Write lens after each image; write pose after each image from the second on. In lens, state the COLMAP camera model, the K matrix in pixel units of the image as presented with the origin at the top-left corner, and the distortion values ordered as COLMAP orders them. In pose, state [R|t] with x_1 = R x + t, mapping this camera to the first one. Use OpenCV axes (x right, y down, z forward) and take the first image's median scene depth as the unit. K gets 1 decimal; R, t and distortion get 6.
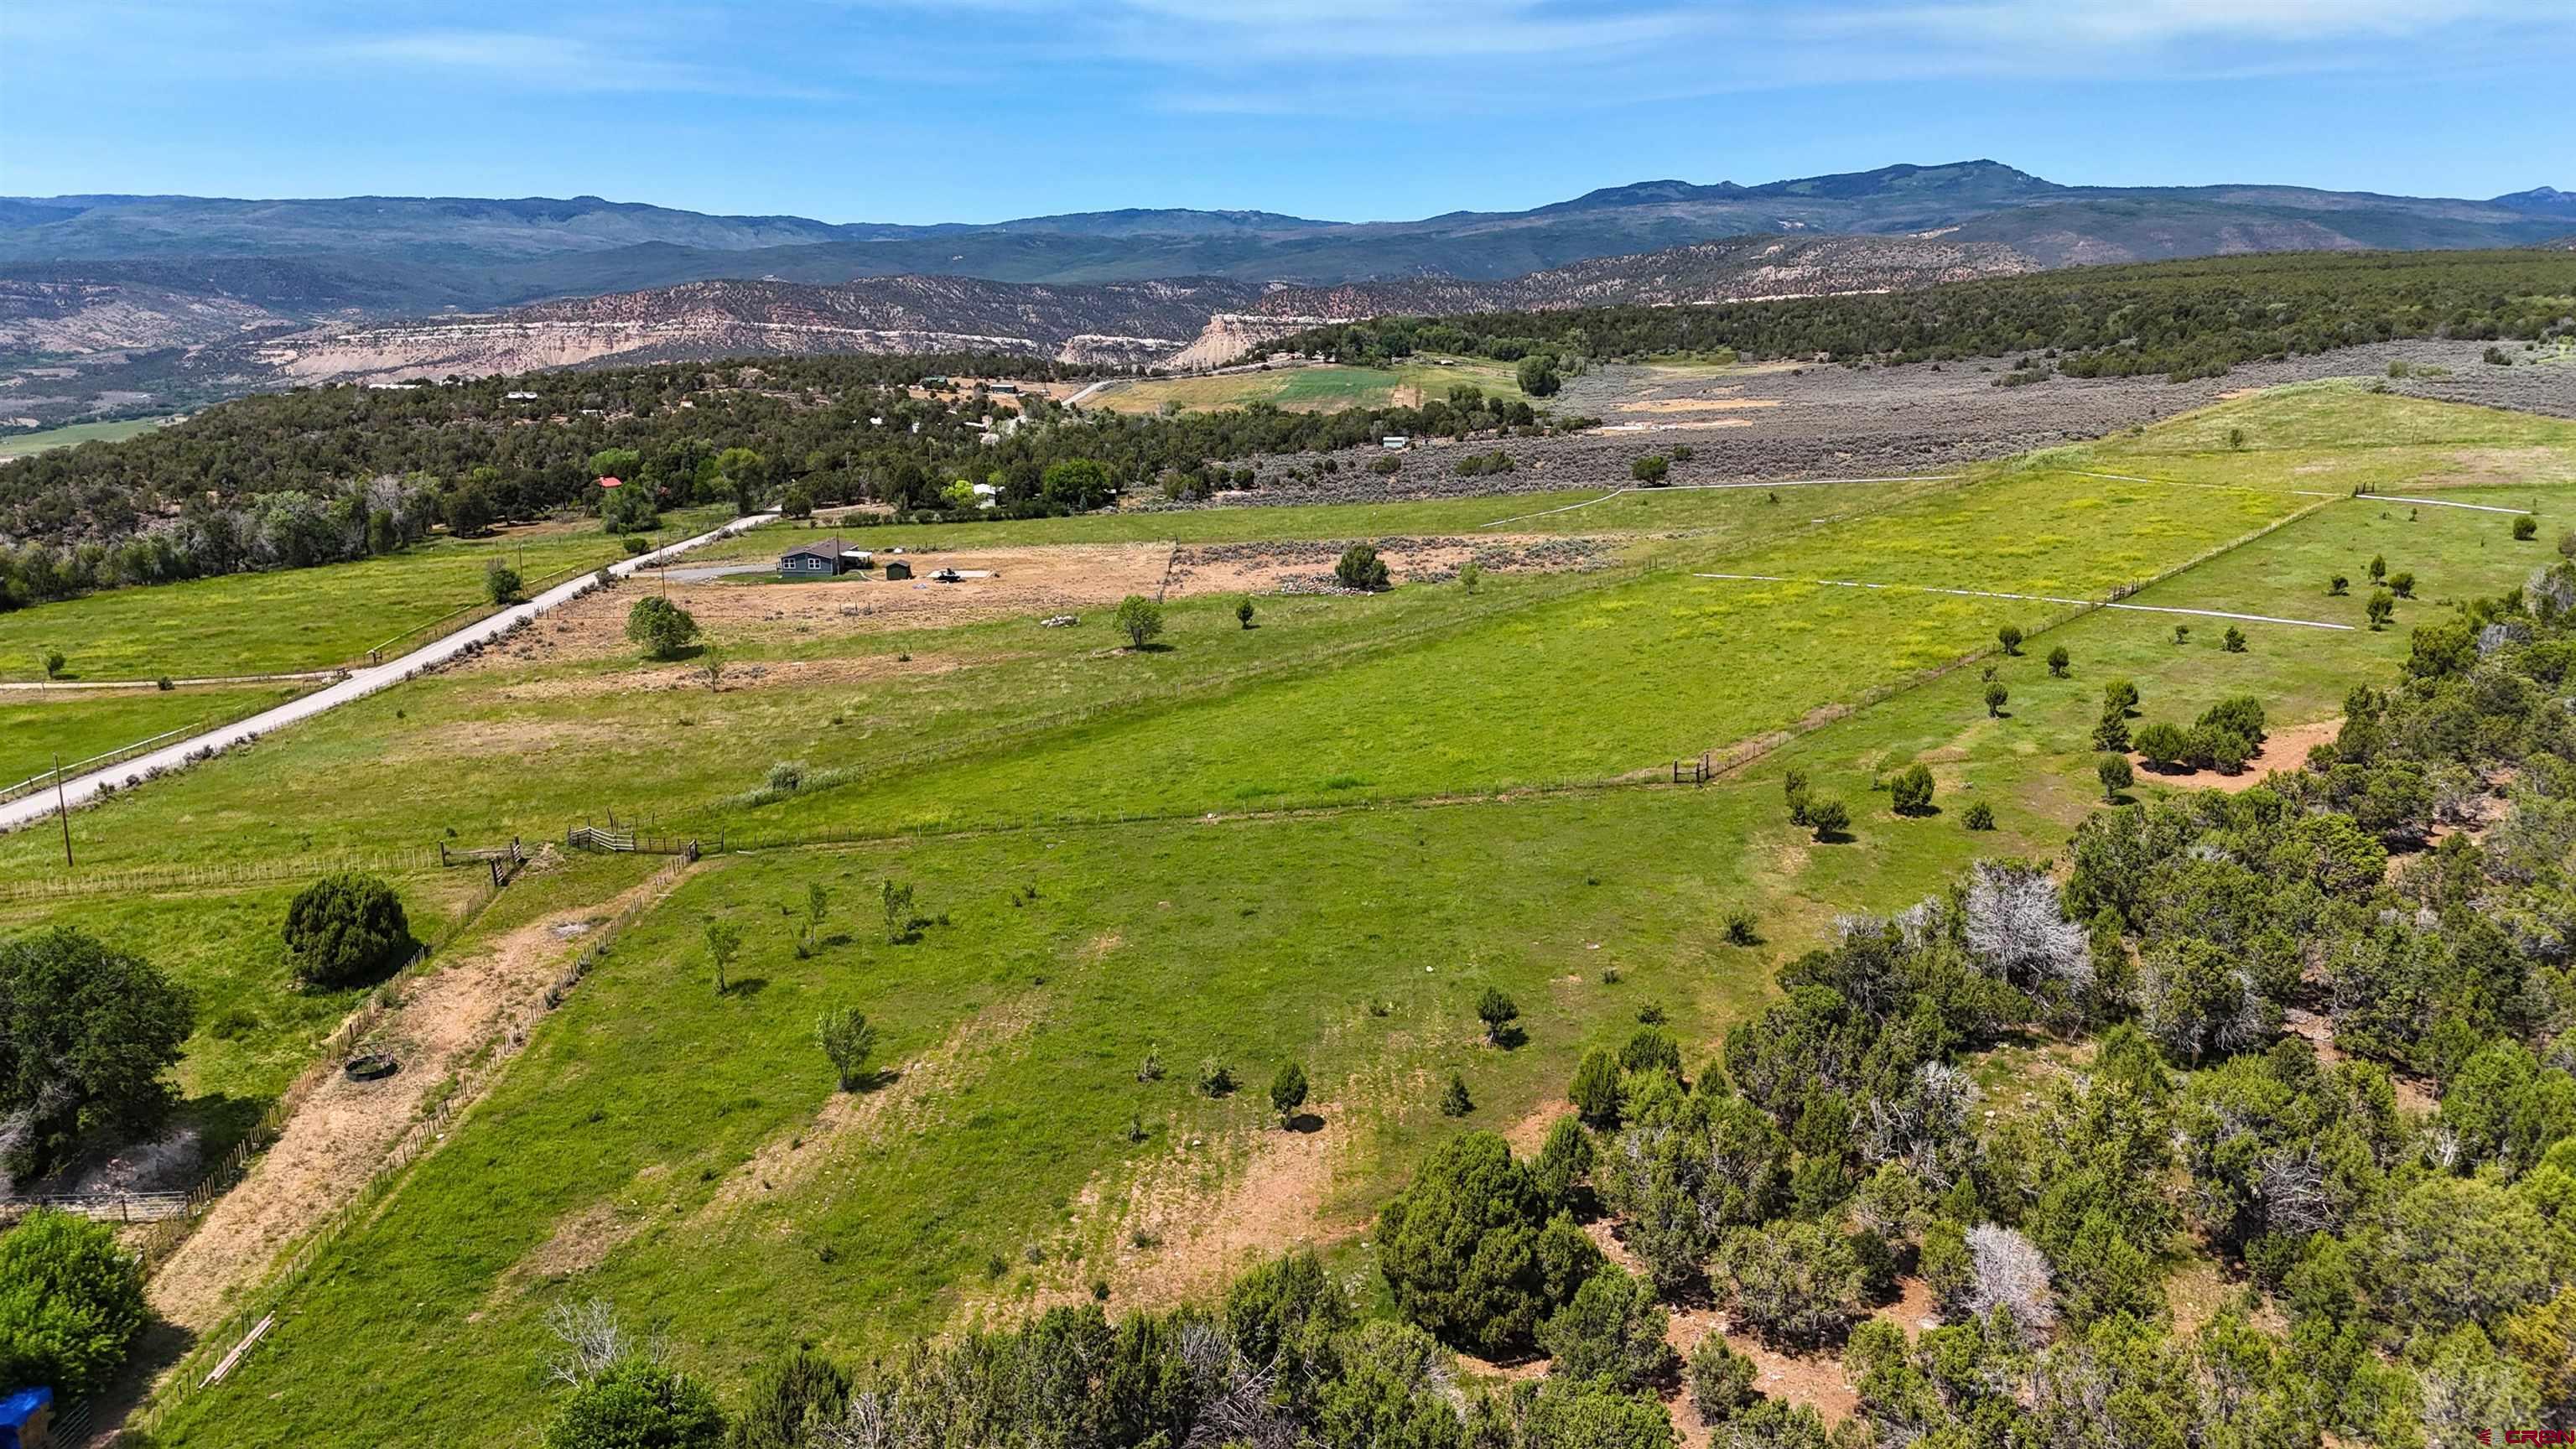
lens RADIAL K [[1896.3, 0, 1273.5], [0, 1896.3, 742.3], [0, 0, 1]] dist [0.080483, -0.080498]
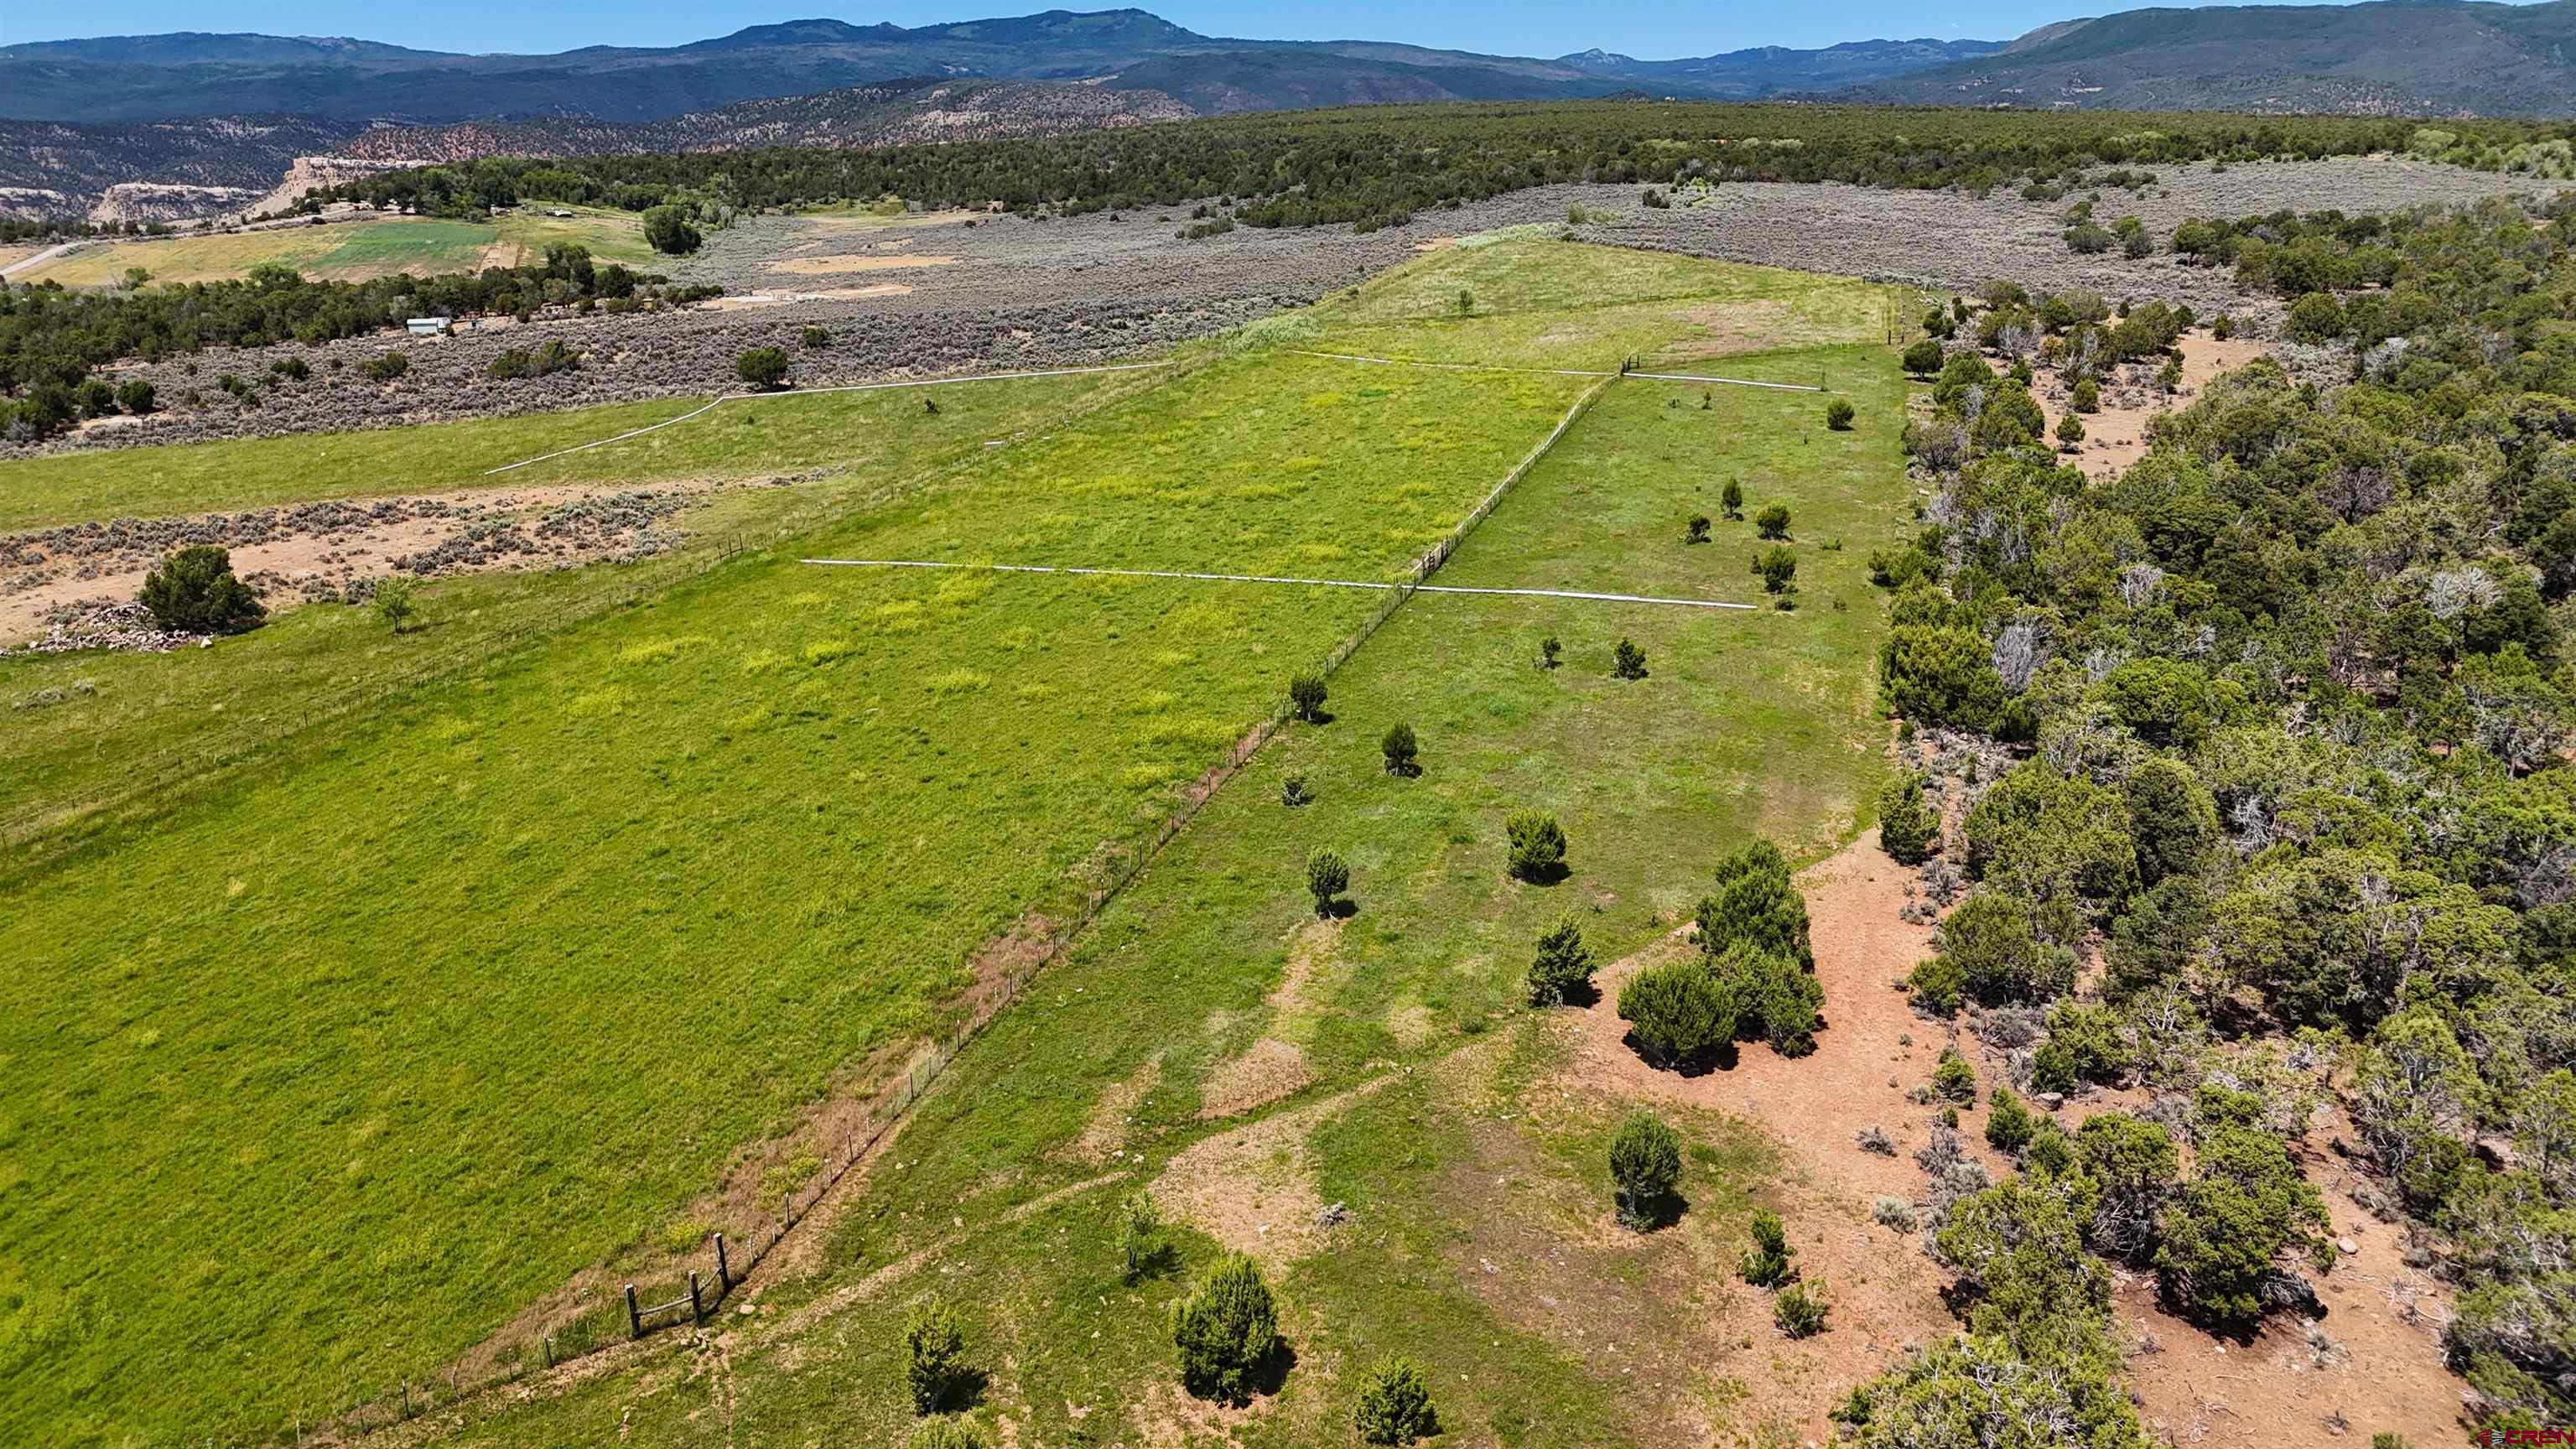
lens RADIAL K [[1896.3, 0, 1285.4], [0, 1896.3, 733.9], [0, 0, 1]] dist [0.080483, -0.080498]
pose [[0.914825, -0.120686, 0.385397, 0.048070], [0.093523, 0.991672, 0.088540, -0.029420], [-0.392873, -0.044955, 0.918493, 0.147394]]
